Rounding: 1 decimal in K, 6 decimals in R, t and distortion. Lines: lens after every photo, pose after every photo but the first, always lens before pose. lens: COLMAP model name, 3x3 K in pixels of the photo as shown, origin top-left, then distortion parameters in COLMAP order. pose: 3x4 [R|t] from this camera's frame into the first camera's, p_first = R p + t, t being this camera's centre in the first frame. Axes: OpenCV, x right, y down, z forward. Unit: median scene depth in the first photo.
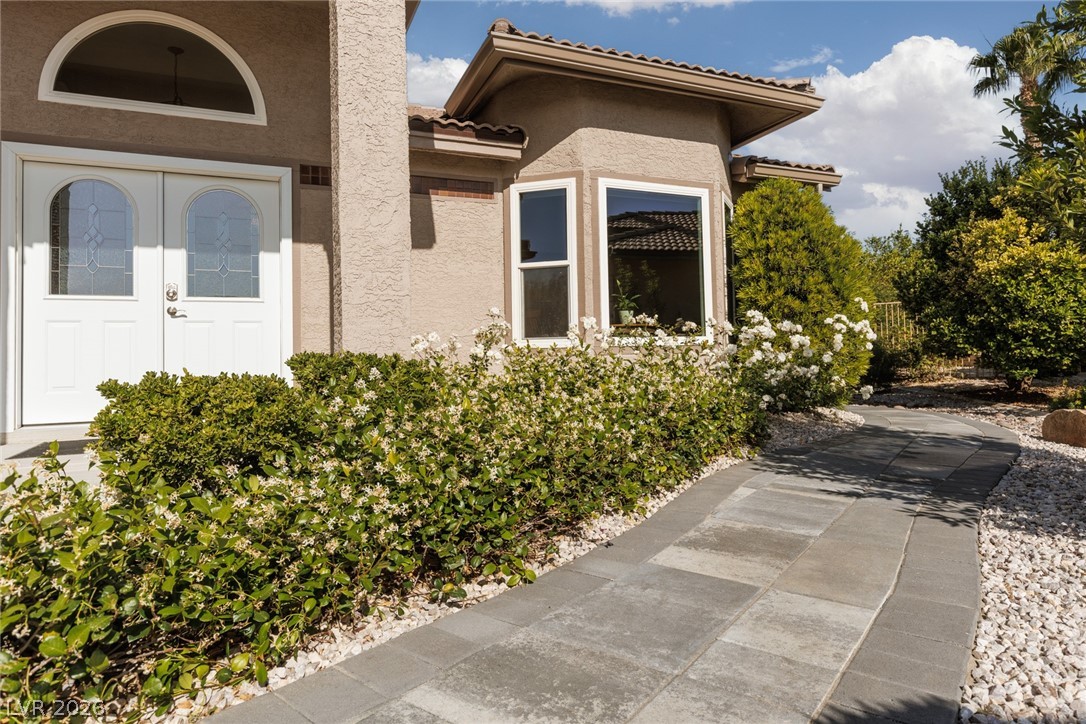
lens RADIAL K [[634.0, 0, 542.5], [0, 634.0, 333.9], [0, 0, 1]] dist [0.005430, 0.000485]
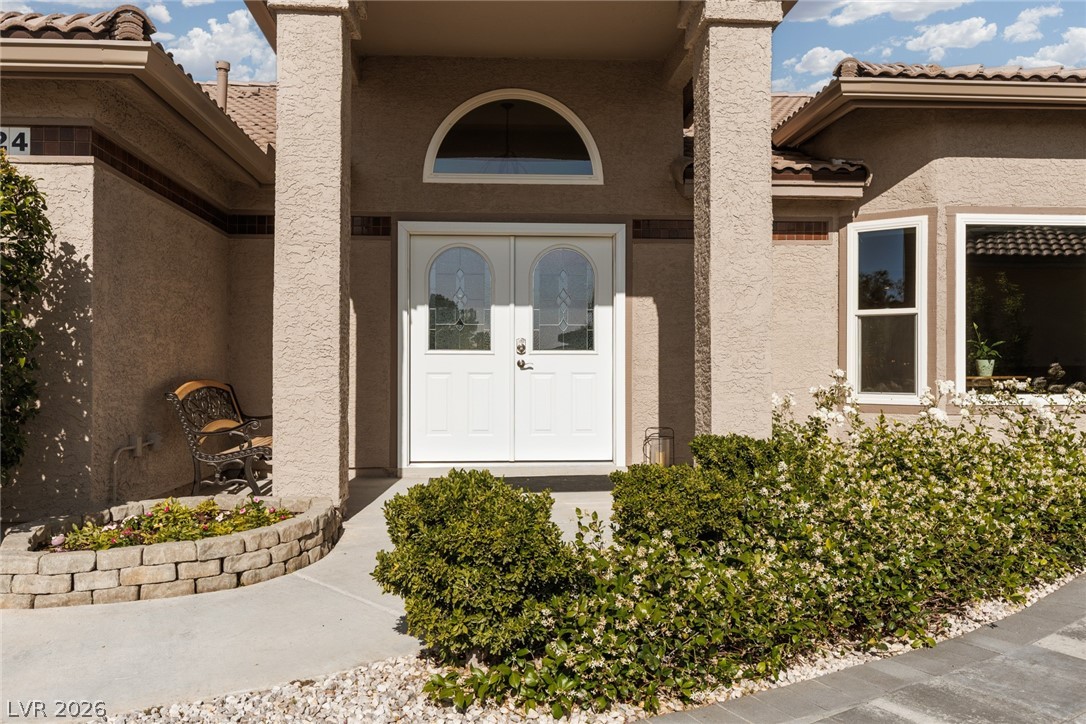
lens RADIAL K [[812.1, 0, 543.0], [0, 812.1, 362.0], [0, 0, 1]] dist [0.003465, -0.000752]
pose [[0.942464, 0.018781, -0.333781, -0.115671], [-0.006366, 0.999248, 0.038250, -0.129107], [0.334248, -0.033924, 0.941874, -0.420661]]
